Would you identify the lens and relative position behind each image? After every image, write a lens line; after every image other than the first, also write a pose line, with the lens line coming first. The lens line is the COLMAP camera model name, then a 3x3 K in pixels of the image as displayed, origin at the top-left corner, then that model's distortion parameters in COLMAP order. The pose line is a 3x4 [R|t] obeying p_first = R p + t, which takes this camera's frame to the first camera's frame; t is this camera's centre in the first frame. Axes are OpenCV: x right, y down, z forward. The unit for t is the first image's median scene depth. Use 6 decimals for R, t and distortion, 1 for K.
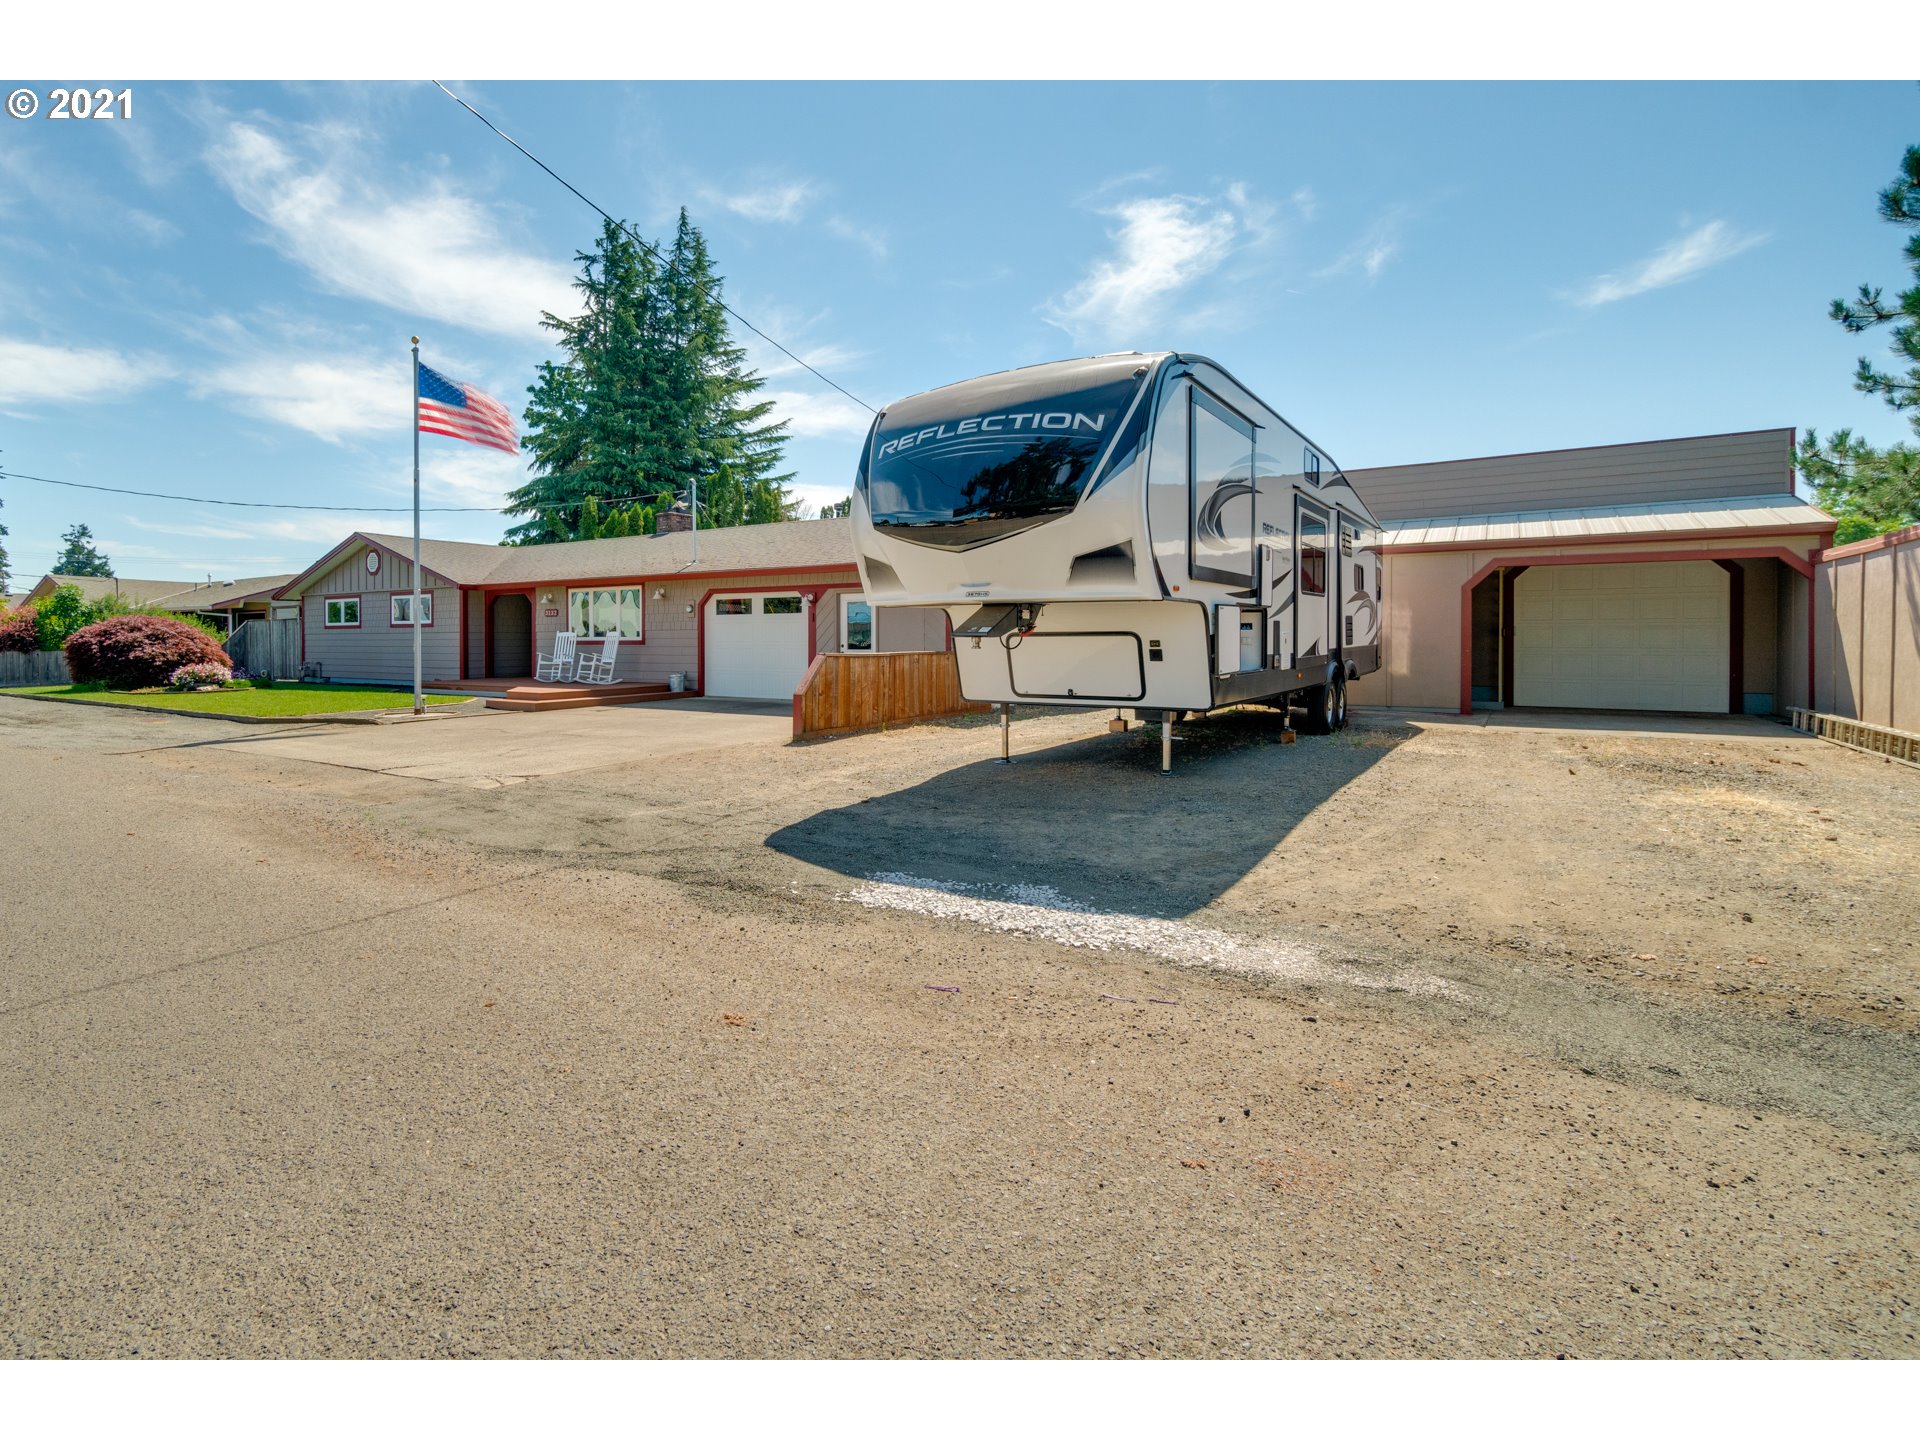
lens RADIAL K [[830.9, 0, 950.7], [0, 830.9, 722.7], [0, 0, 1]] dist [-0.001543, -0.000110]
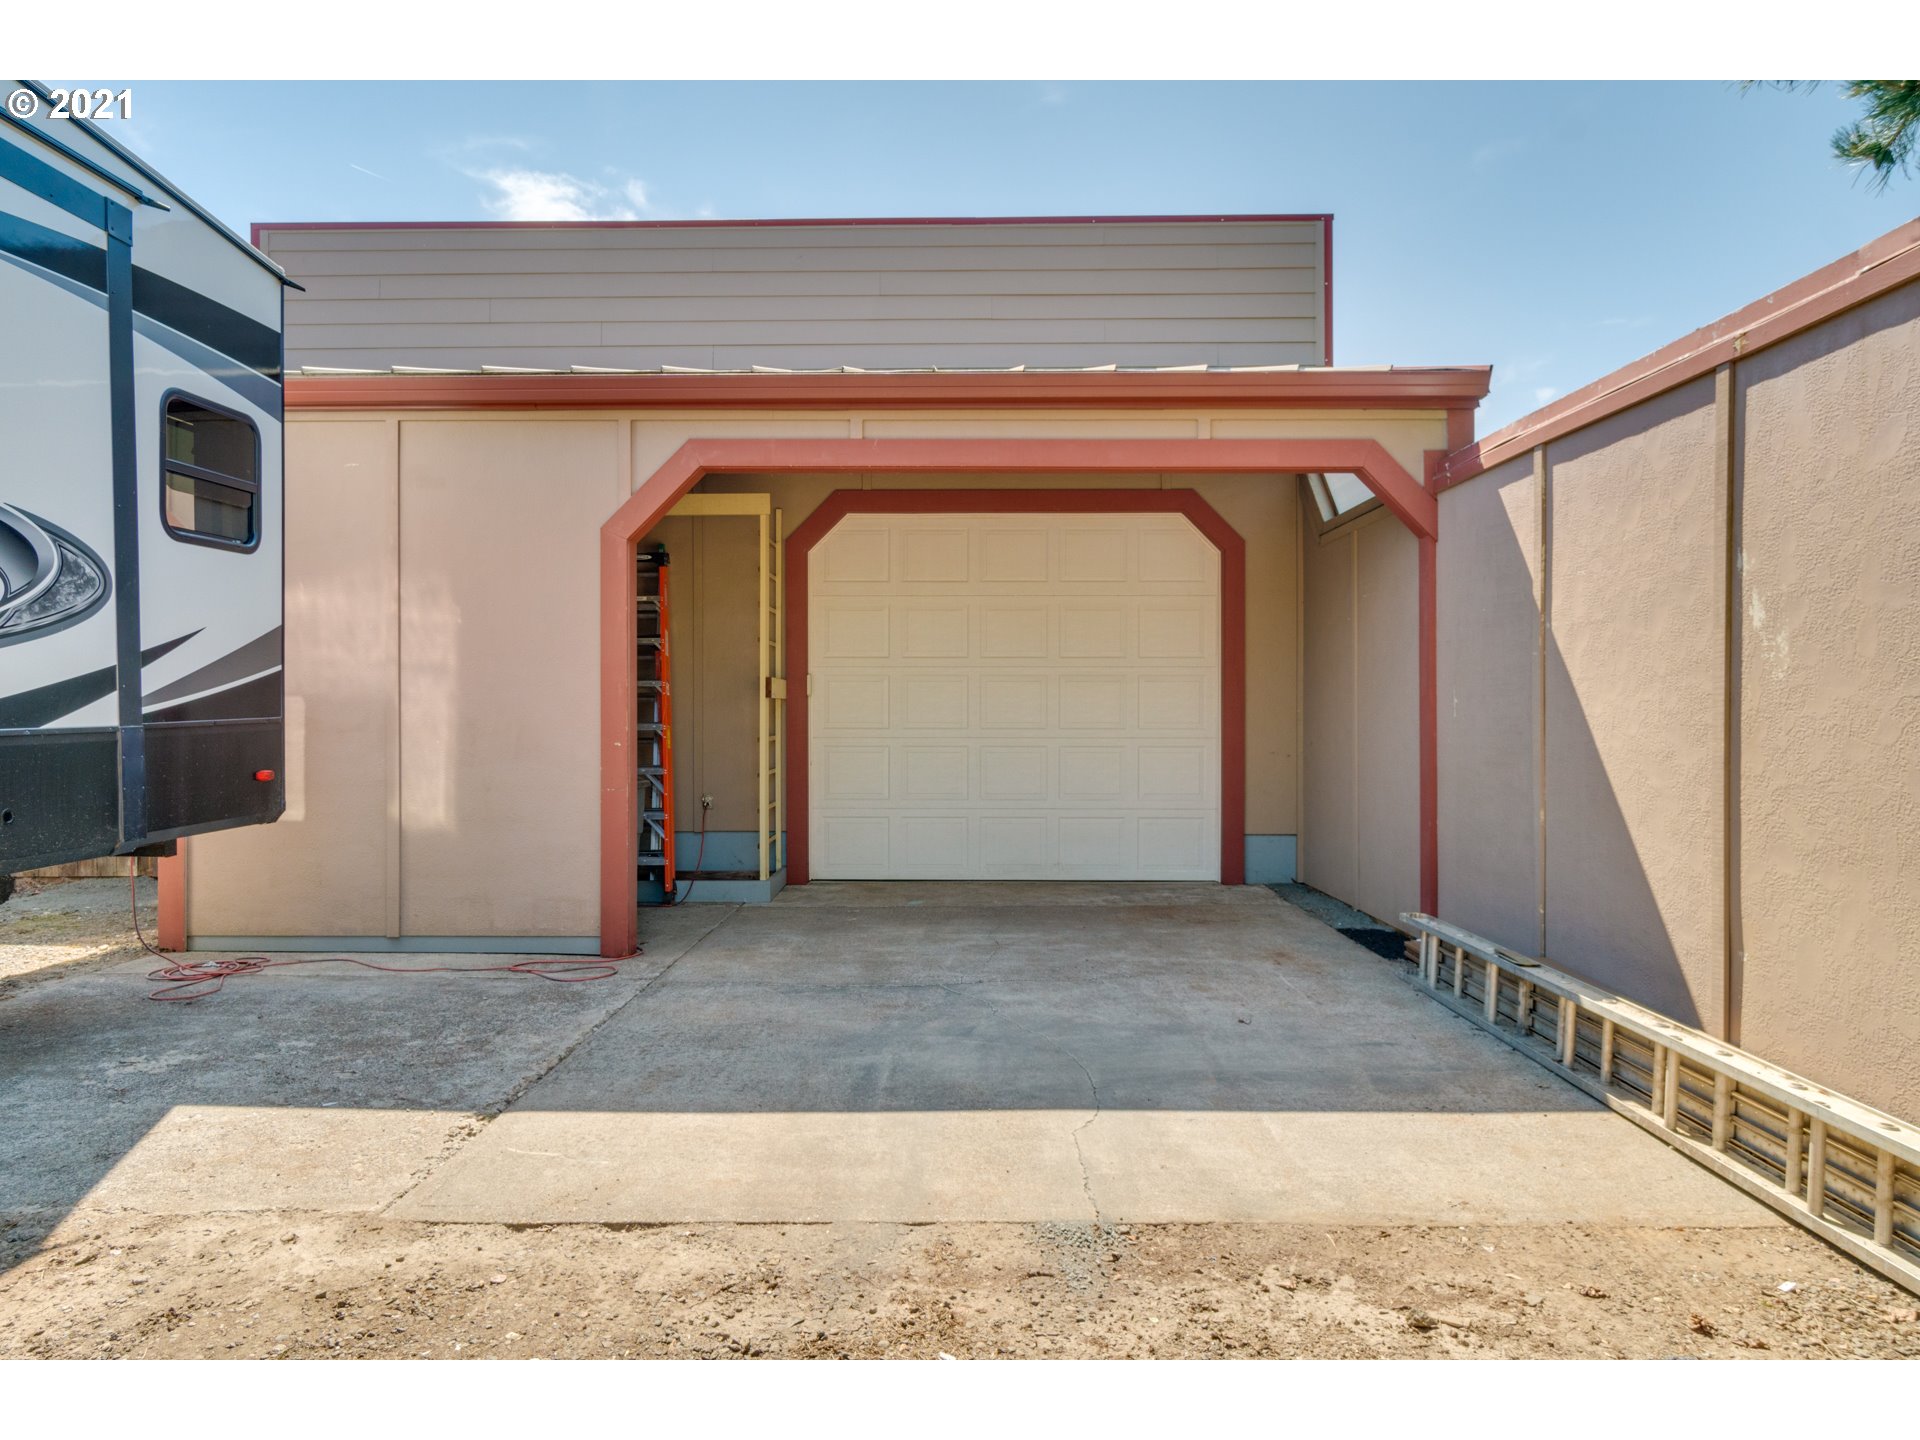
lens RADIAL K [[830.9, 0, 950.7], [0, 830.9, 722.7], [0, 0, 1]] dist [-0.001543, -0.000110]
pose [[0.836032, 0.005238, 0.548655, 0.540809], [0.049913, 0.995082, -0.085556, -0.060462], [-0.546406, 0.098912, 0.831659, 0.662042]]
